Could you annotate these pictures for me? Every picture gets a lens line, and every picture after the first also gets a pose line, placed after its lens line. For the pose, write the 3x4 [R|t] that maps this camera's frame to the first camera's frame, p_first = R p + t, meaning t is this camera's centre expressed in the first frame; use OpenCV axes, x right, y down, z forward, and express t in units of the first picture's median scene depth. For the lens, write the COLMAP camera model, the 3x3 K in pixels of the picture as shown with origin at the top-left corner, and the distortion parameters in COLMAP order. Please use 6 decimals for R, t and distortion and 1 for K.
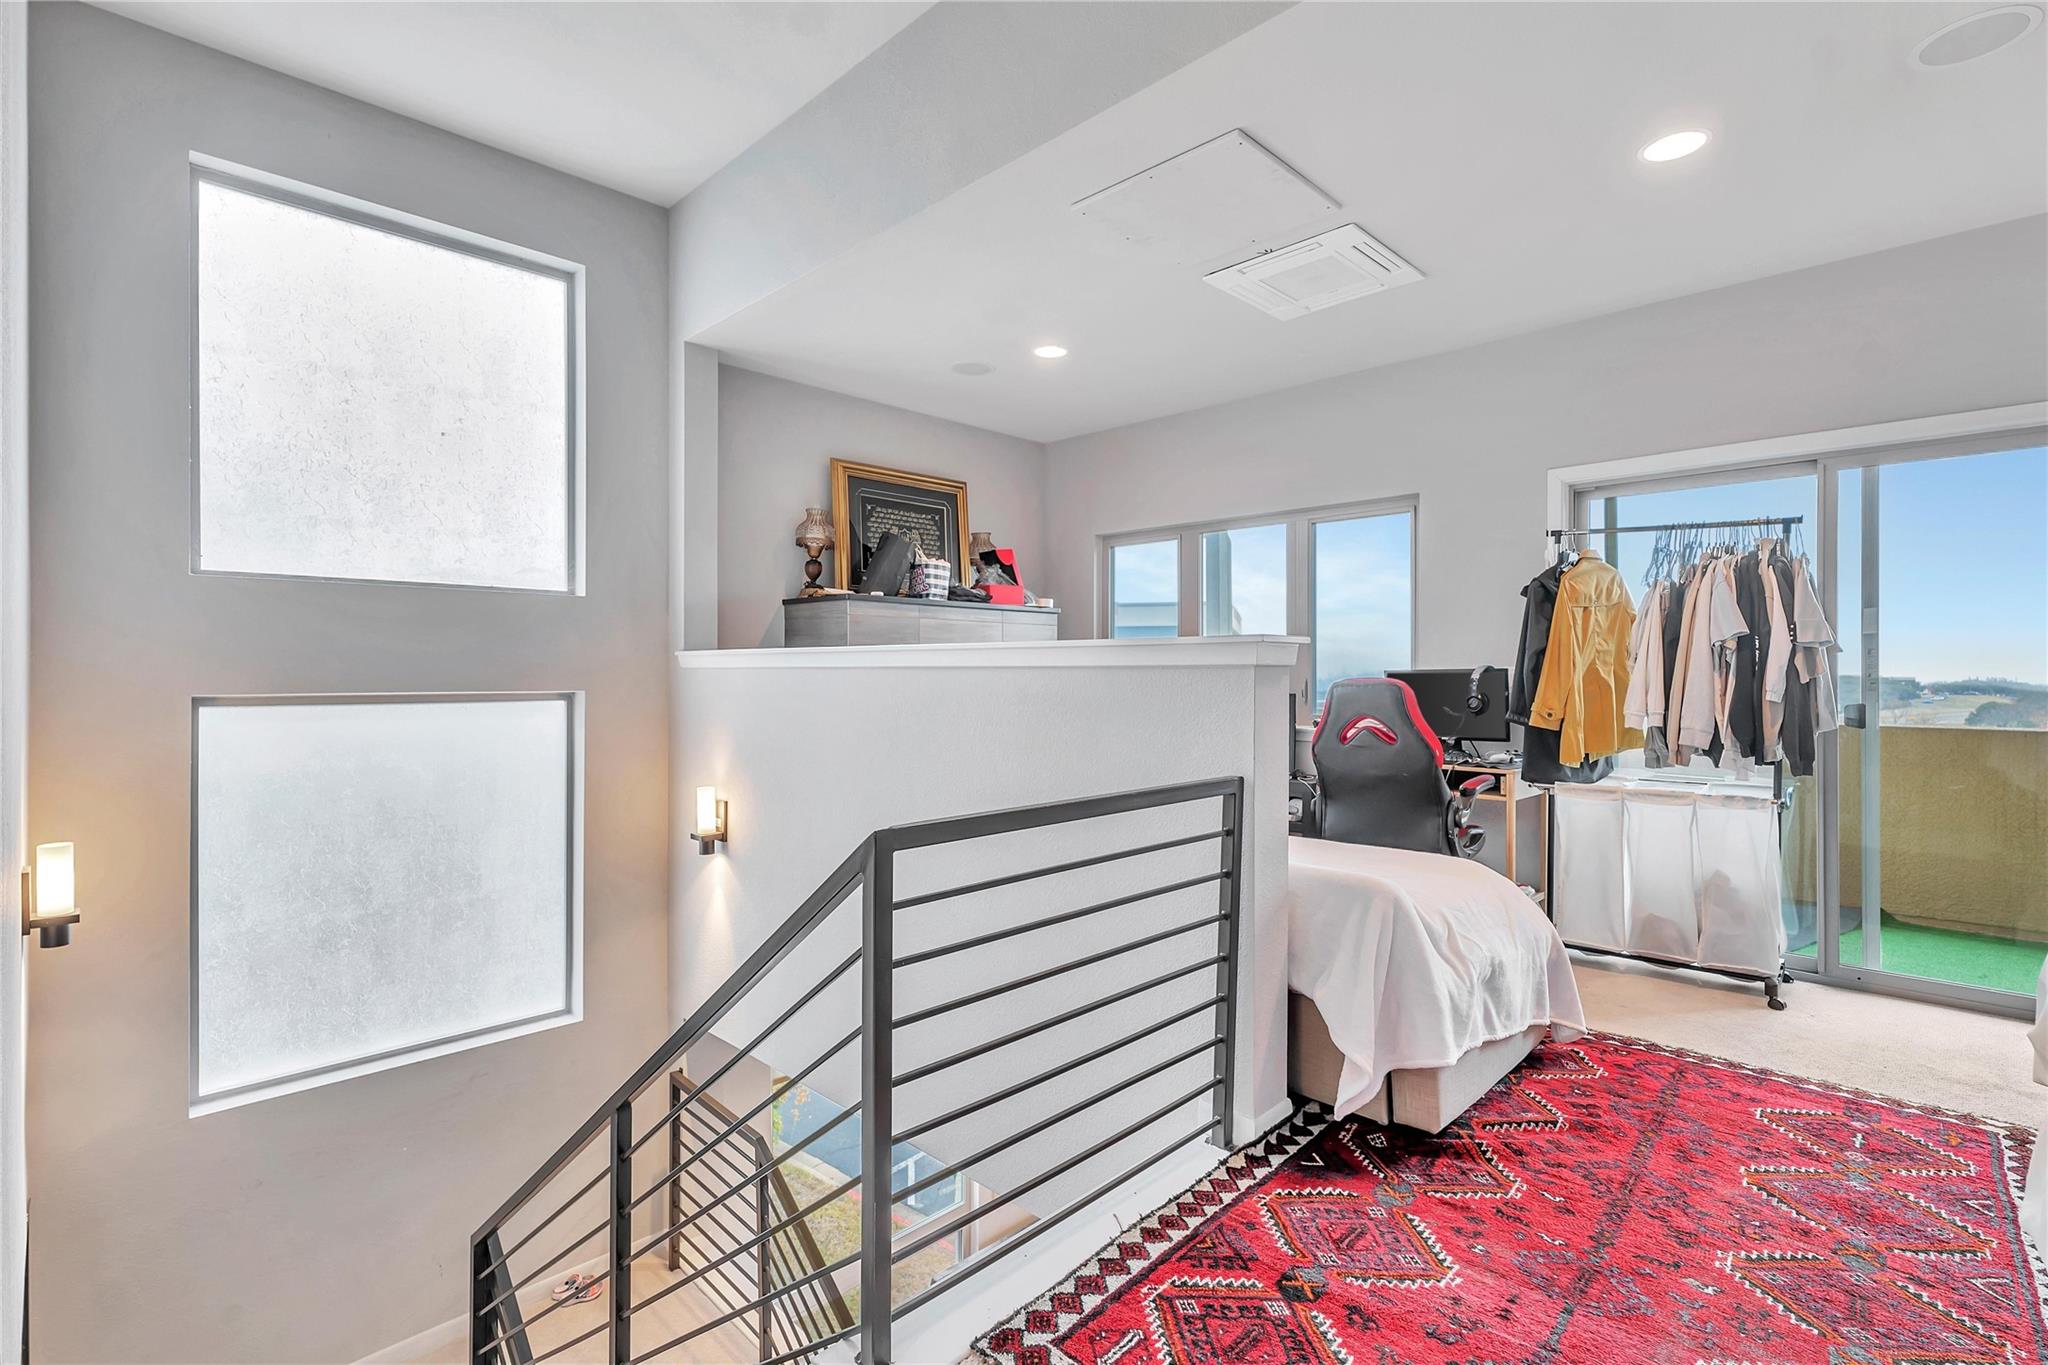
lens RADIAL K [[935.0, 0, 1044.6], [0, 935.0, 676.7], [0, 0, 1]] dist [0.012237, 0.000042]
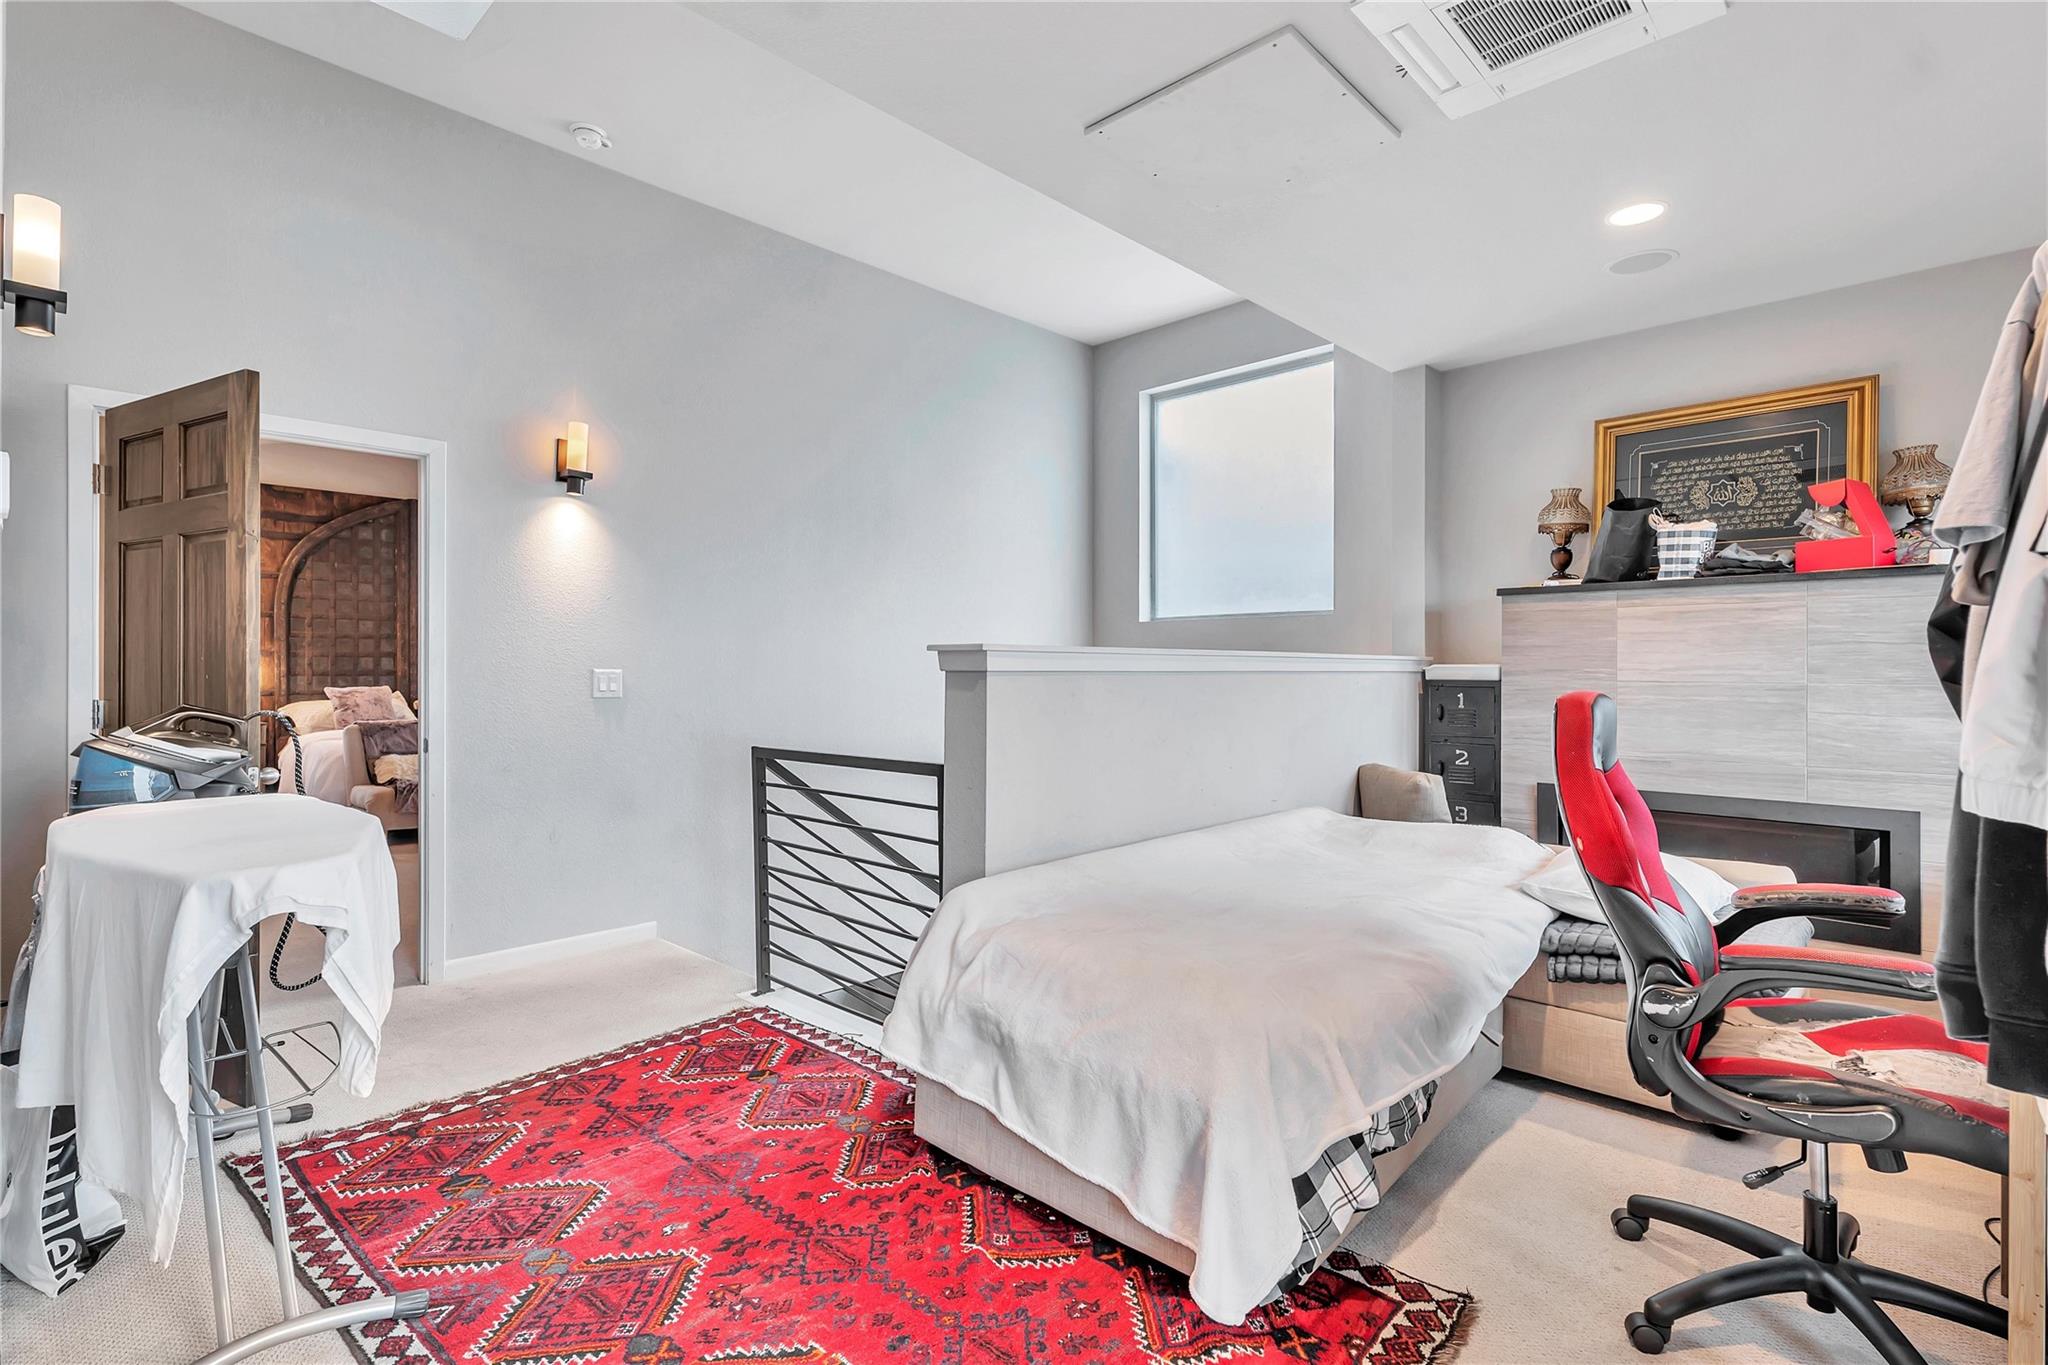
lens RADIAL K [[963.2, 0, 1020.2], [0, 963.2, 685.0], [0, 0, 1]] dist [0.003627, 0.000278]
pose [[0.018414, 0.014618, -0.999724, 1.662413], [-0.010540, 0.999840, 0.014426, -0.012776], [0.999775, 0.010271, 0.018565, 1.253115]]
